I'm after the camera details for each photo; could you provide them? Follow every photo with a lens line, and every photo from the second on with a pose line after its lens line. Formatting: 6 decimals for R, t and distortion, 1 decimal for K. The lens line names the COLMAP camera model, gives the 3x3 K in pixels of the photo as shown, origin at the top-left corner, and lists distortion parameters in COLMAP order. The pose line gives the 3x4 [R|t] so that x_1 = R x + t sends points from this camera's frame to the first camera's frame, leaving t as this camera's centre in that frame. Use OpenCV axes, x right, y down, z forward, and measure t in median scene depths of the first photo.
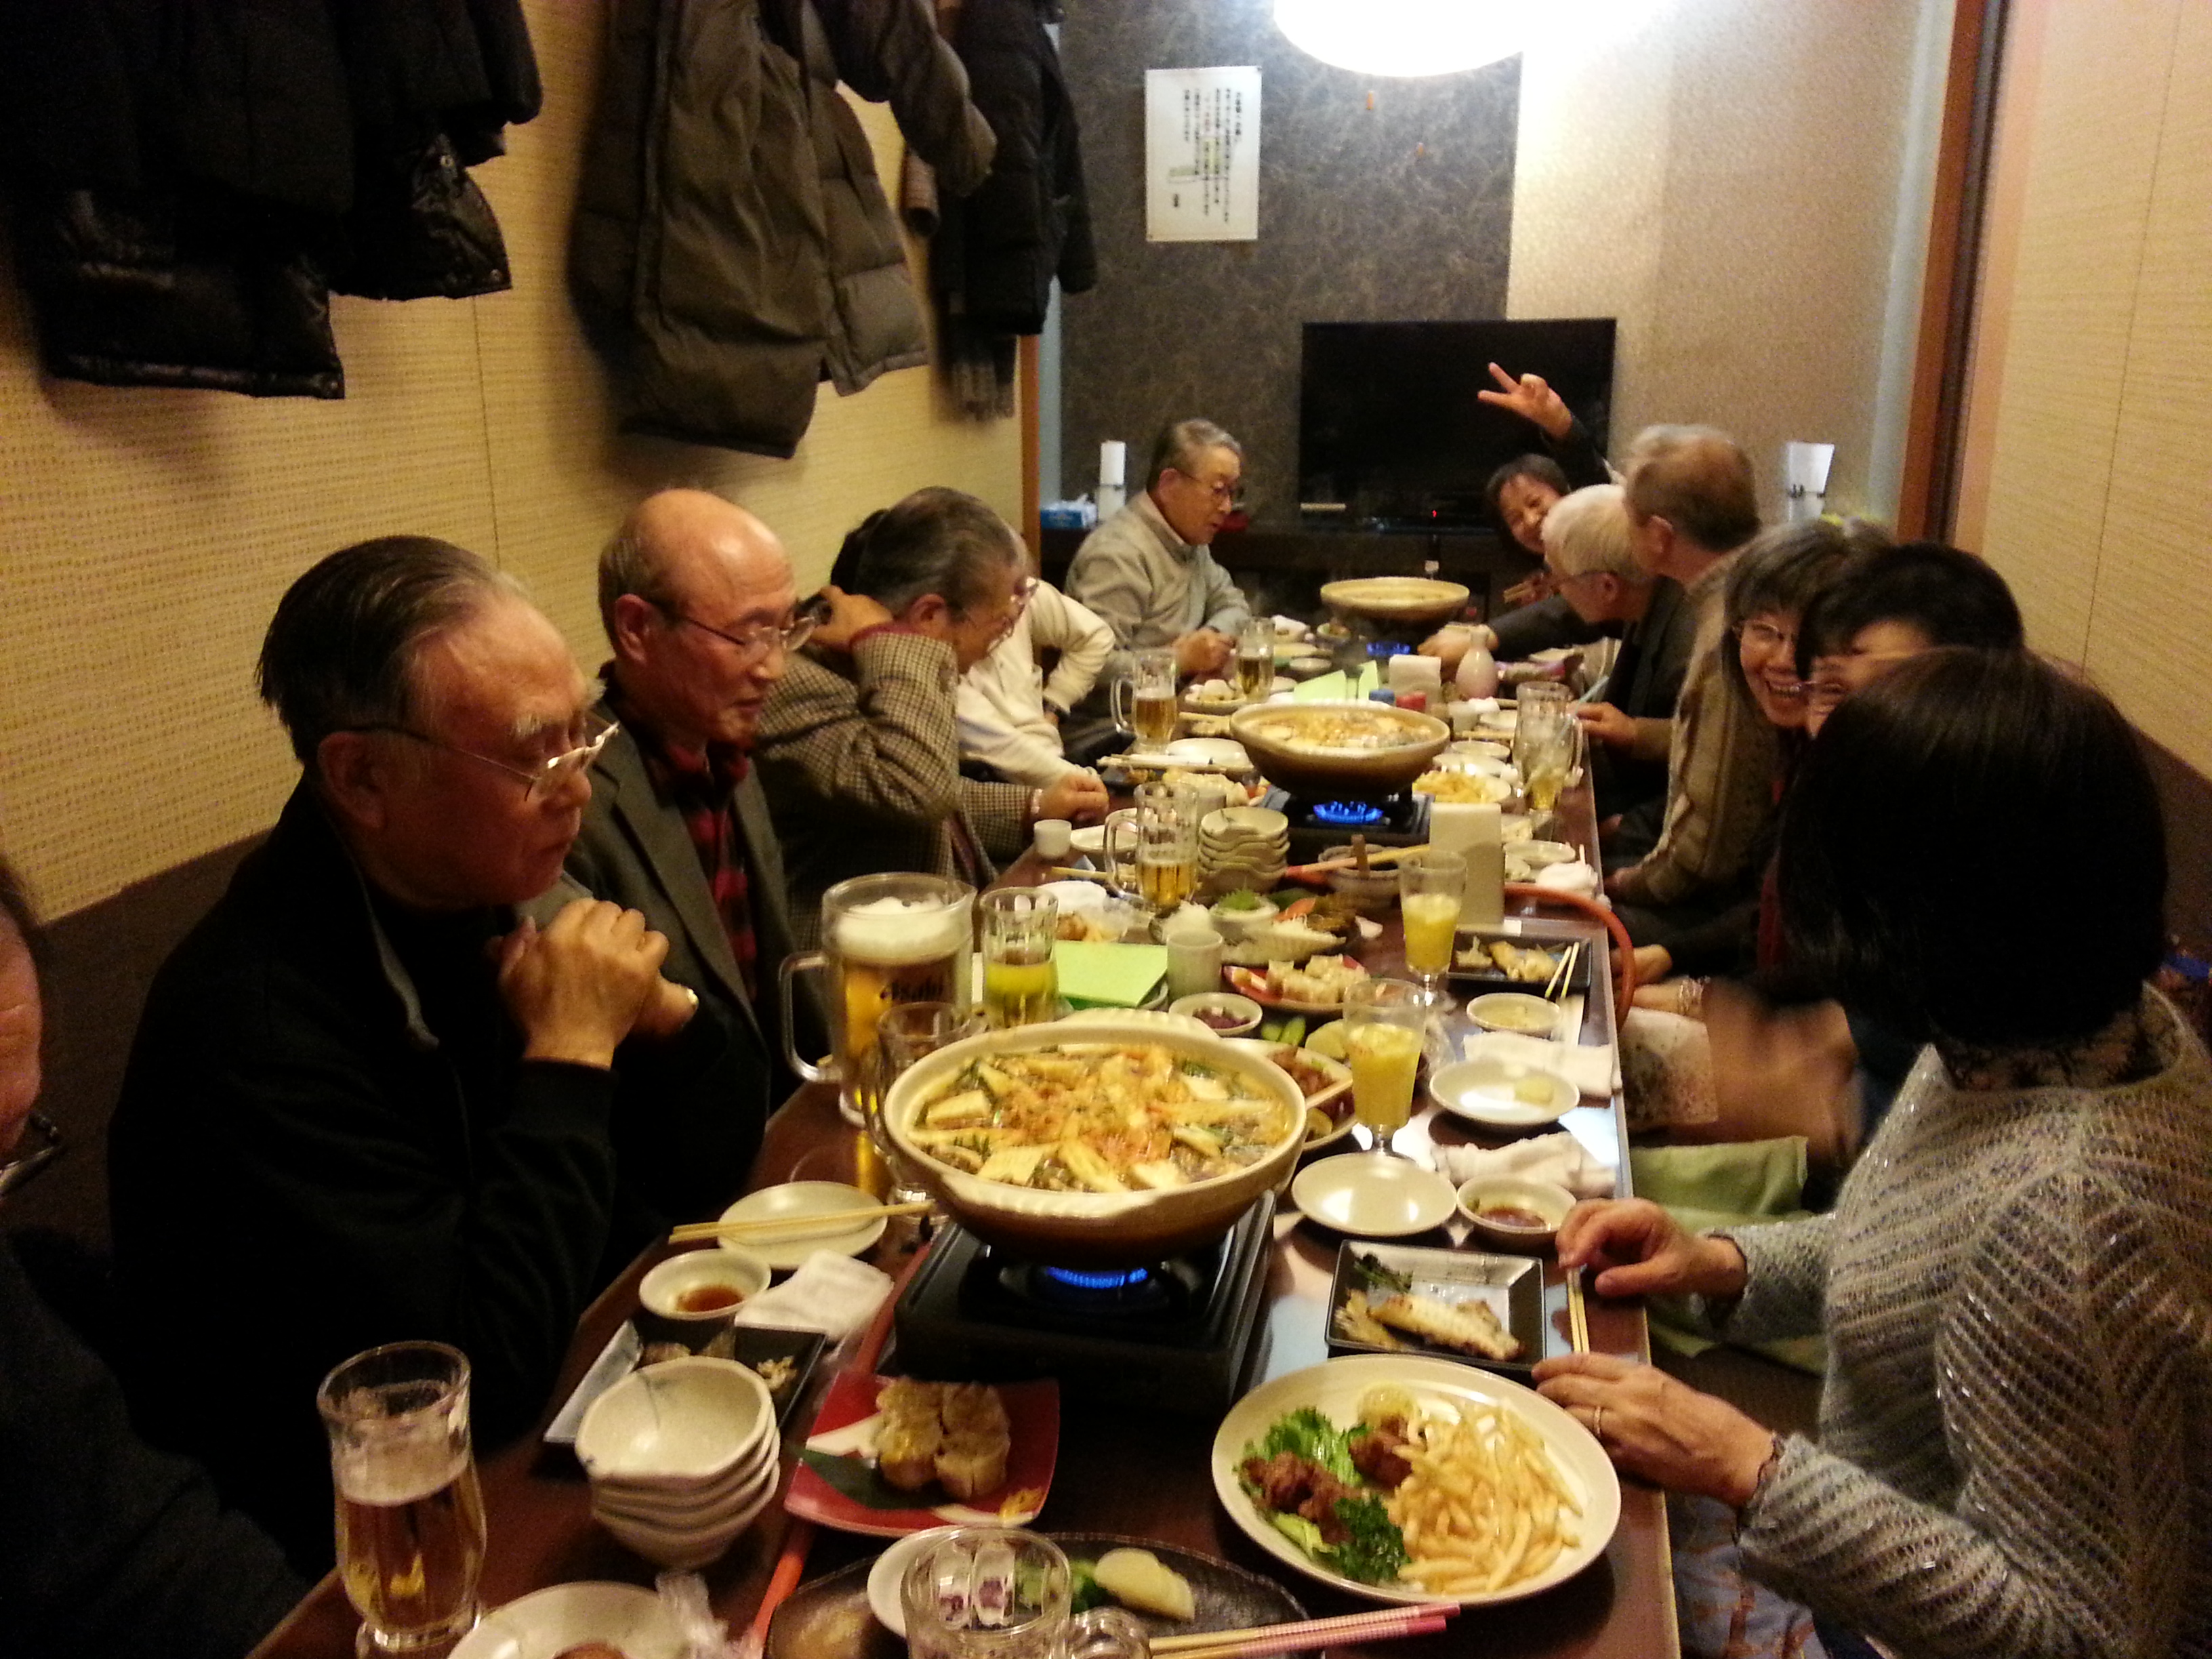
lens RADIAL K [[1722.7, 0, 1066.6], [0, 1722.7, 827.9], [0, 0, 1]] dist [0.067908, -0.157580]
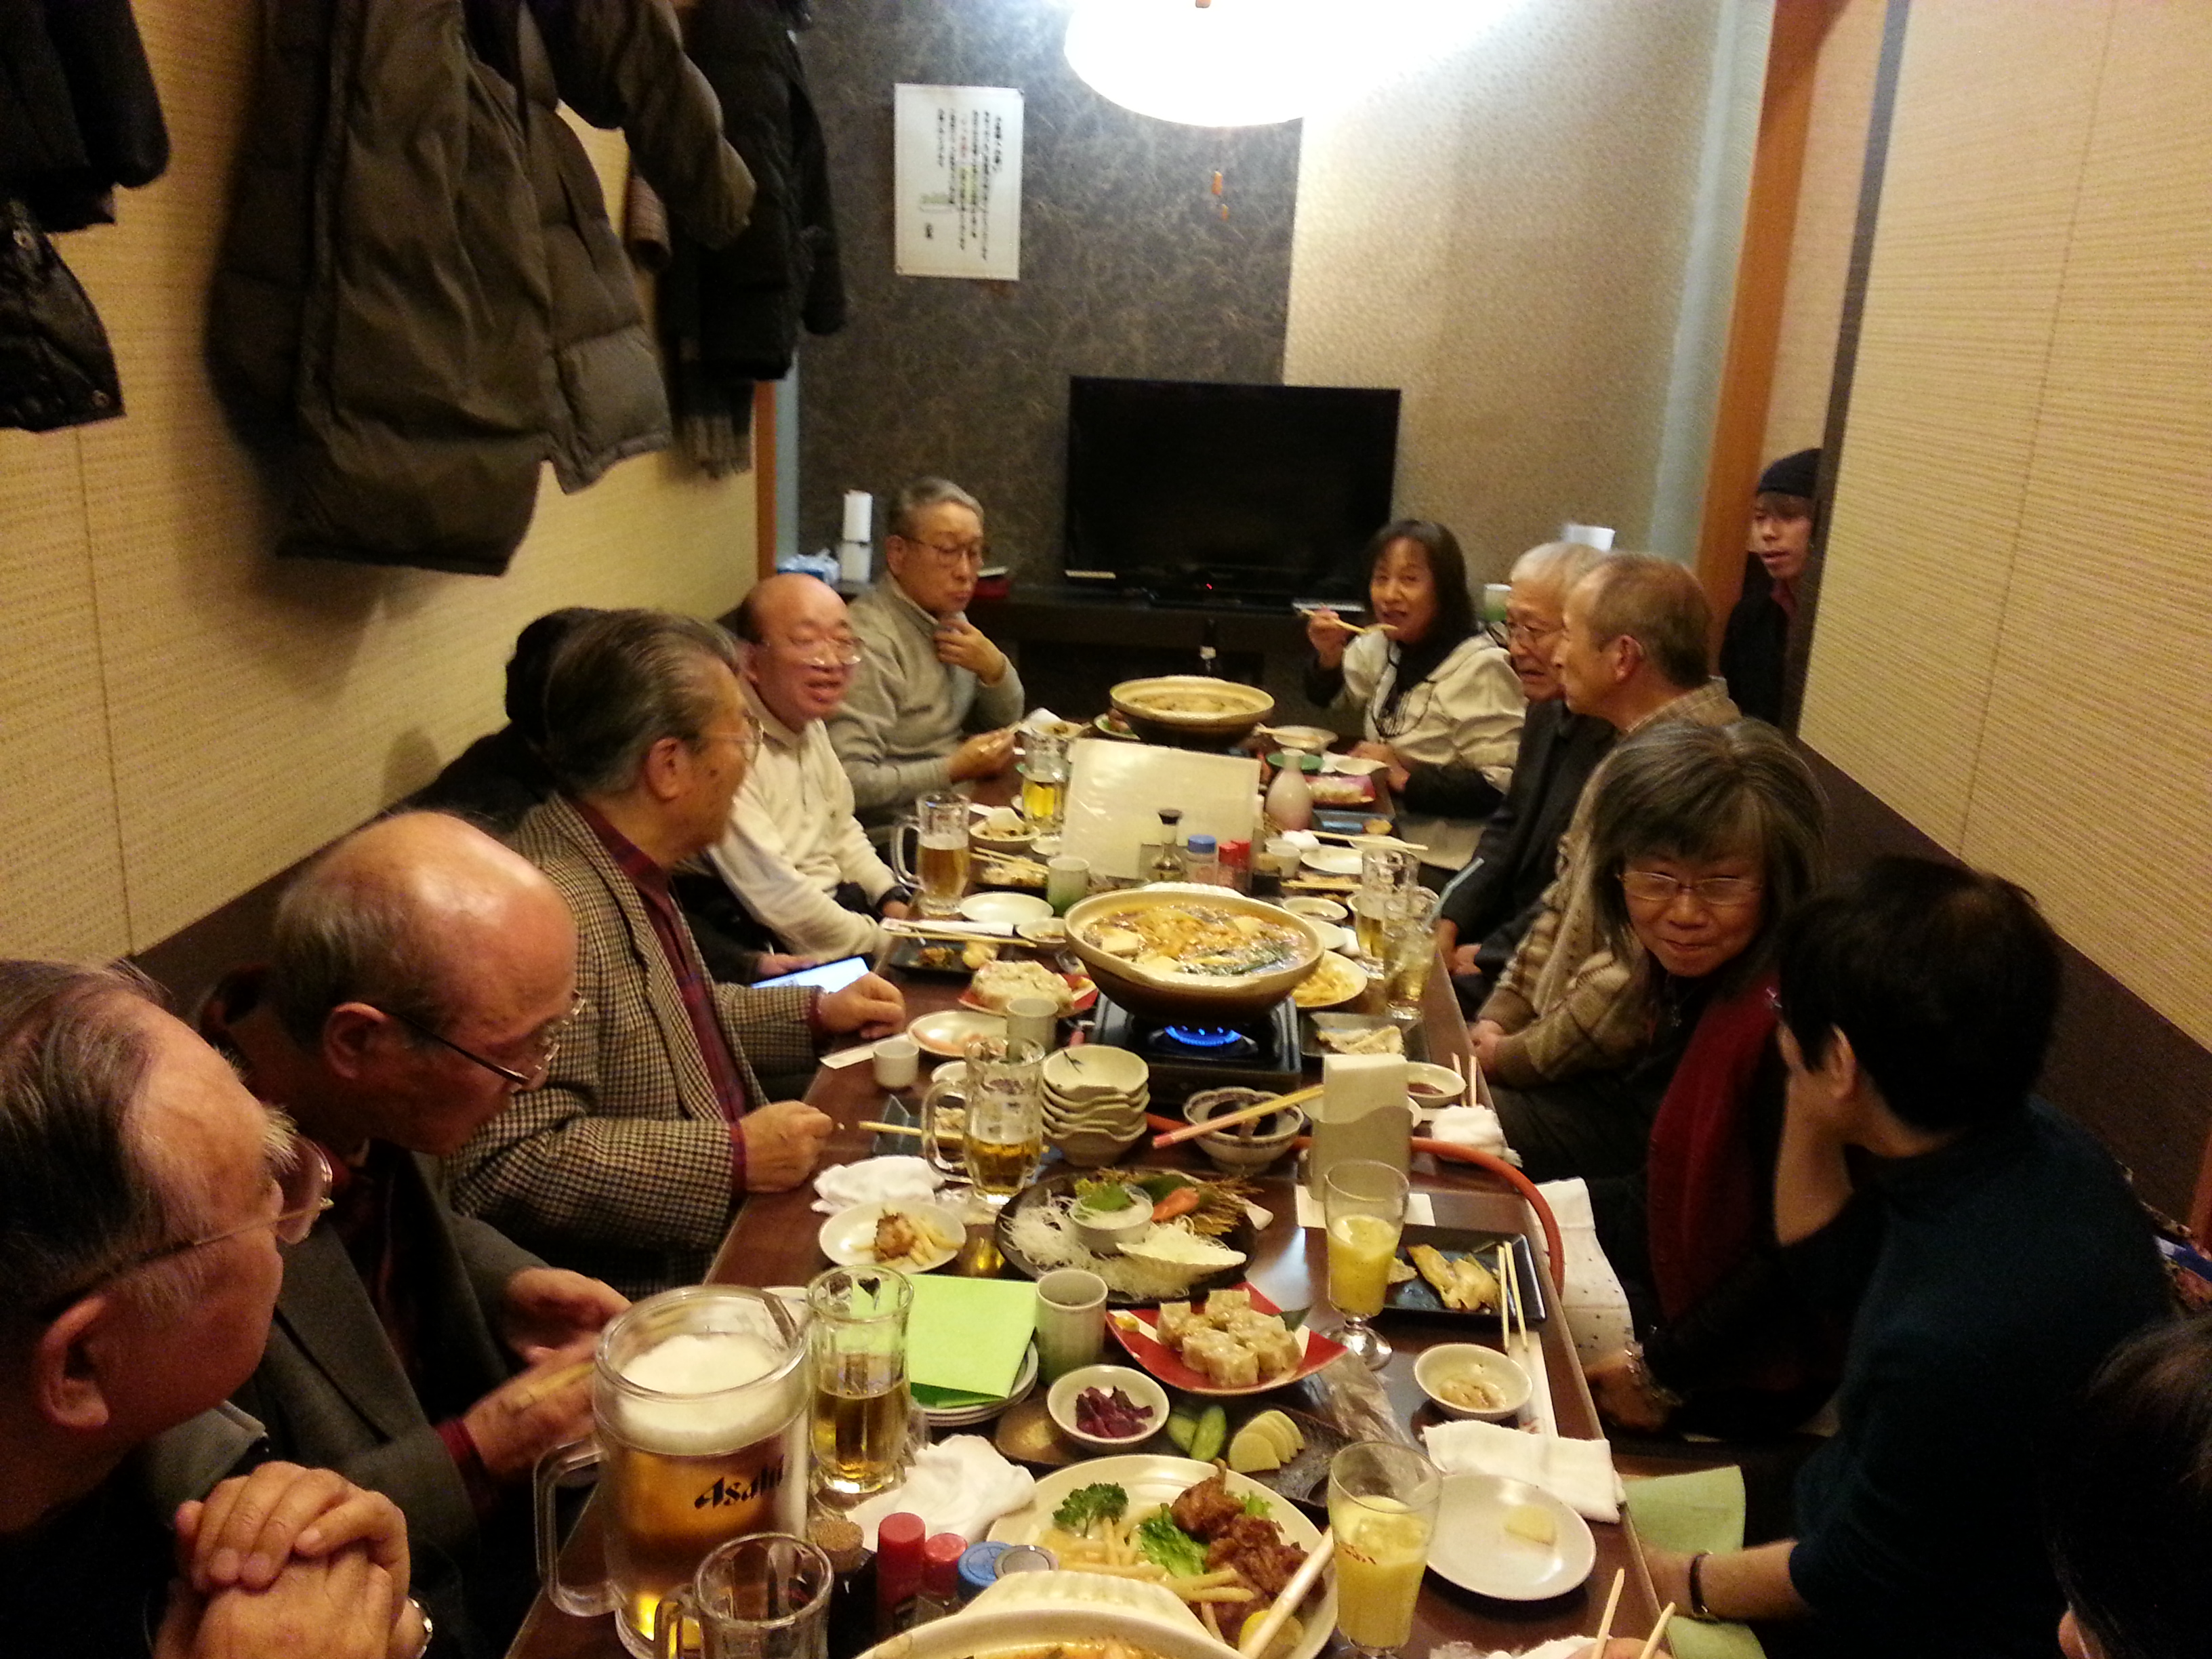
lens RADIAL K [[1722.7, 0, 1066.6], [0, 1722.7, 827.9], [0, 0, 1]] dist [0.067908, -0.157580]
pose [[0.984396, -0.003507, 0.175933, -0.030504], [0.001435, 0.999928, 0.011901, -0.071986], [-0.175962, -0.011463, 0.984330, 0.110819]]
